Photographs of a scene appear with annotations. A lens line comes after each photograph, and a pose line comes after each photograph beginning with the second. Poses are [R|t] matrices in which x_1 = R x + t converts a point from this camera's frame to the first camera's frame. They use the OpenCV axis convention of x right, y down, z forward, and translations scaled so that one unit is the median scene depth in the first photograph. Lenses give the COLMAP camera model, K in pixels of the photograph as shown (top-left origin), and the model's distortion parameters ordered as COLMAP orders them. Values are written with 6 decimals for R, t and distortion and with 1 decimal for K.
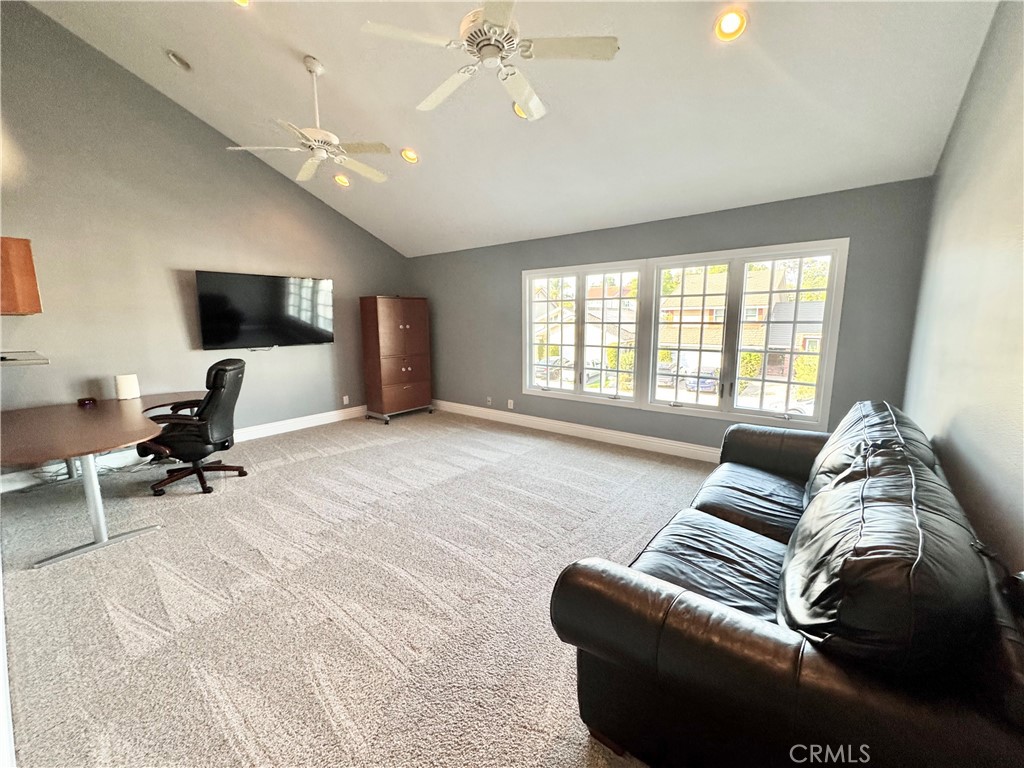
lens RADIAL K [[408.4, 0, 512.0], [0, 408.4, 384.0], [0, 0, 1]] dist [0.000339, 0.000255]
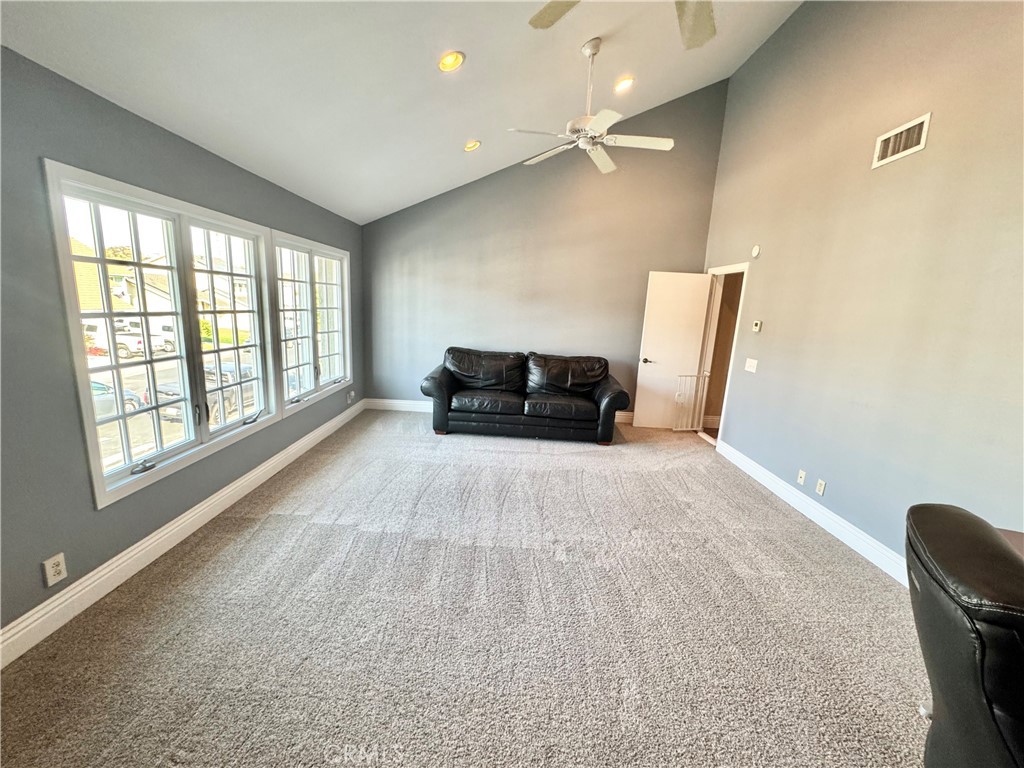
lens RADIAL K [[408.4, 0, 512.0], [0, 408.4, 384.0], [0, 0, 1]] dist [0.000339, 0.000255]
pose [[-0.627101, -0.180103, 0.757831, -0.513592], [0.067410, 0.956705, 0.283147, -0.180921], [-0.776016, 0.228647, -0.587810, 0.990406]]
